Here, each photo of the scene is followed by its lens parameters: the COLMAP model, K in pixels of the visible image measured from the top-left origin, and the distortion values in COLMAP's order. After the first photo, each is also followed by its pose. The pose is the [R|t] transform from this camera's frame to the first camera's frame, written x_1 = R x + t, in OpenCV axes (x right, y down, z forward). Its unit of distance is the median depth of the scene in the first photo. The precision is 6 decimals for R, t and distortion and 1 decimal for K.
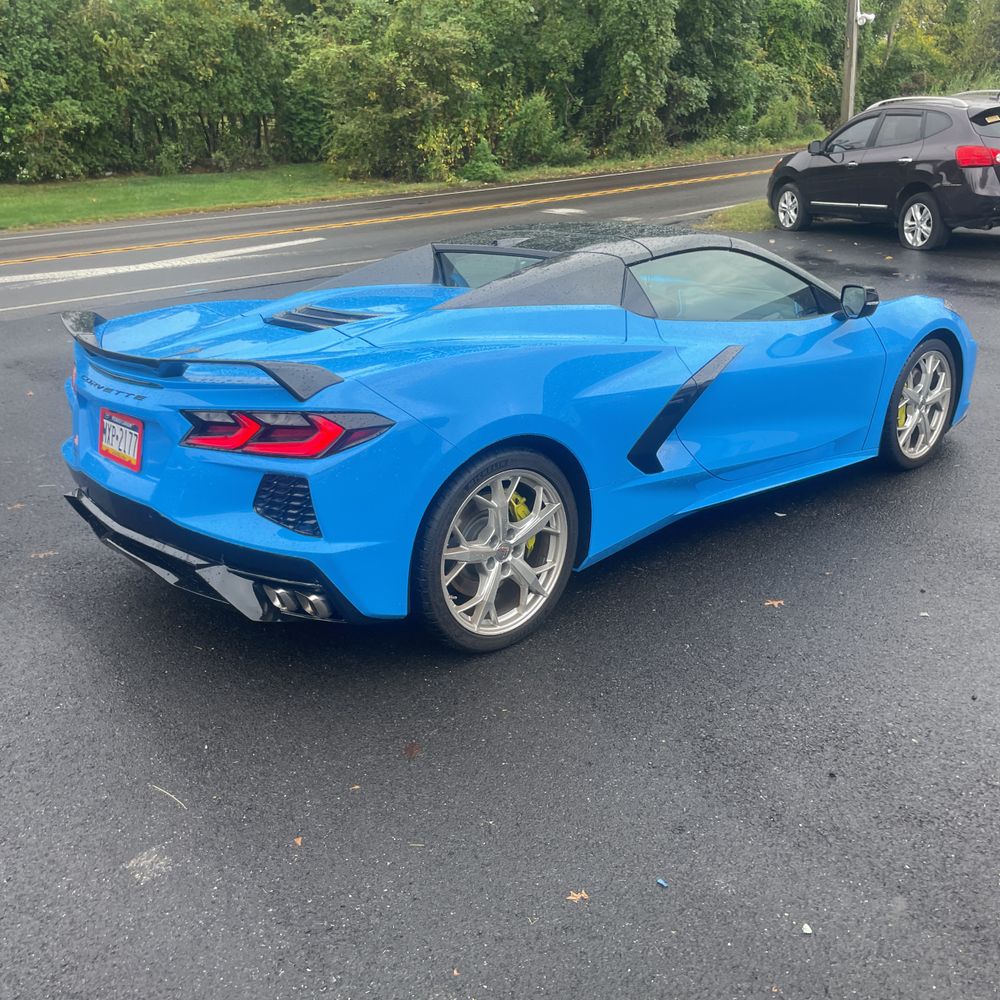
lens RADIAL K [[1003.4, 0, 482.9], [0, 1003.4, 527.1], [0, 0, 1]] dist [0.092858, -0.112897]
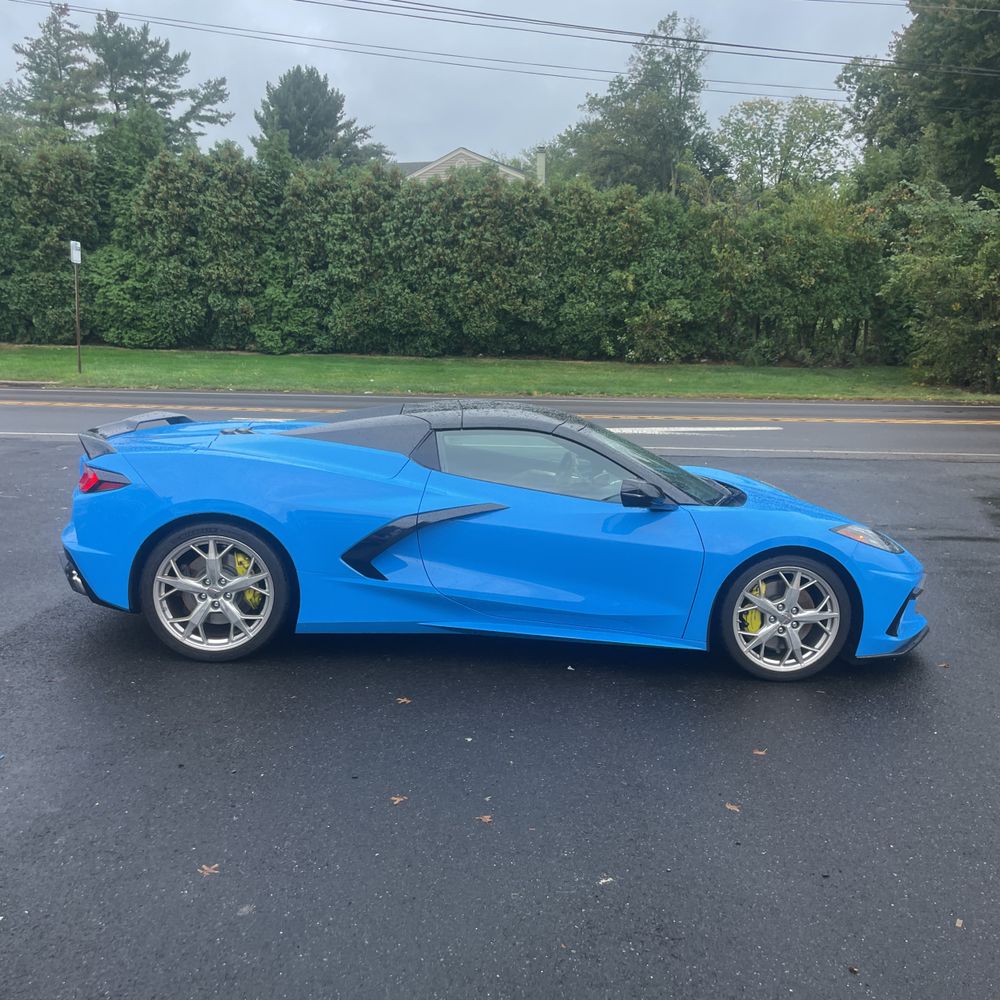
lens RADIAL K [[1008.0, 0, 498.3], [0, 1008.0, 501.2], [0, 0, 1]] dist [0.127571, -0.181774]
pose [[0.788079, 0.171932, -0.591077, 0.157603], [-0.287594, 0.951803, -0.106587, -0.008292], [0.544263, 0.253989, 0.799542, 0.002004]]
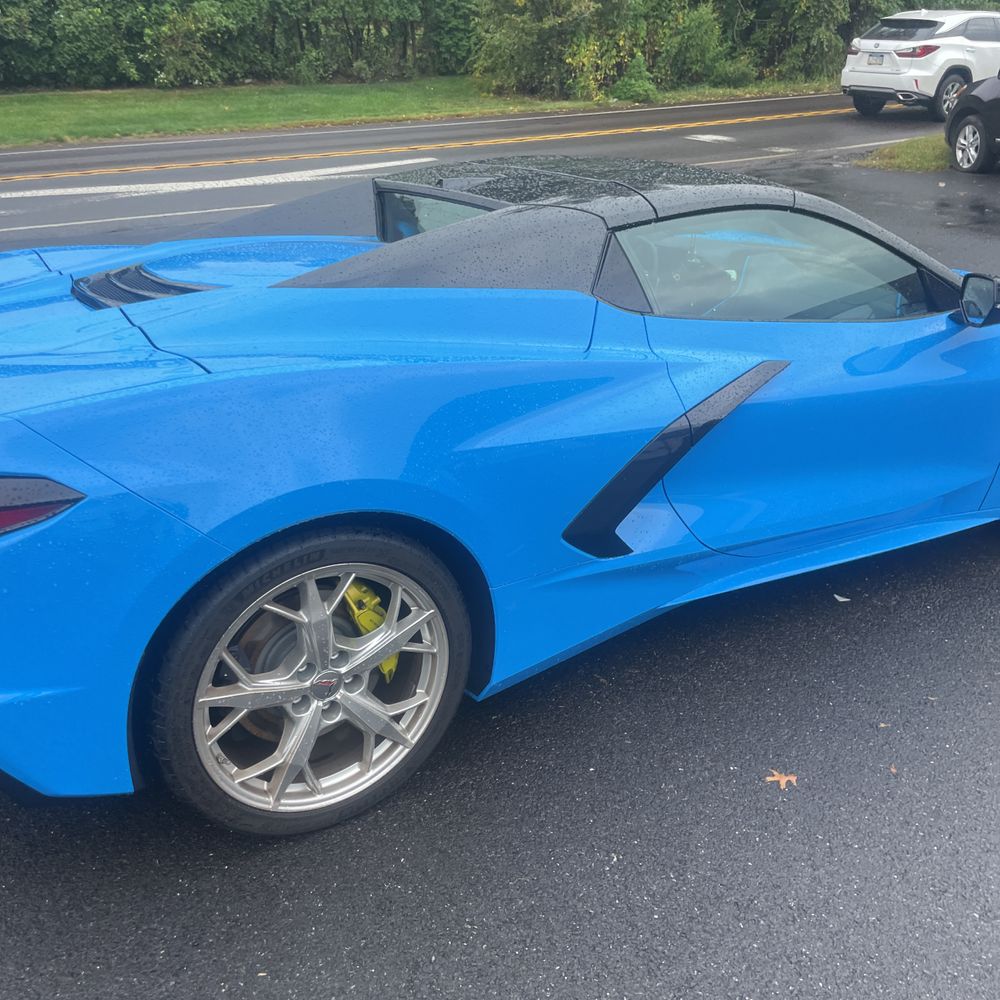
lens RADIAL K [[1000.2, 0, 504.5], [0, 1000.2, 523.9], [0, 0, 1]] dist [0.085813, -0.107783]
pose [[0.989042, 0.085989, -0.120006, 0.026239], [-0.077715, 0.994372, 0.072009, -0.017366], [0.125523, -0.061894, 0.990158, 0.052420]]
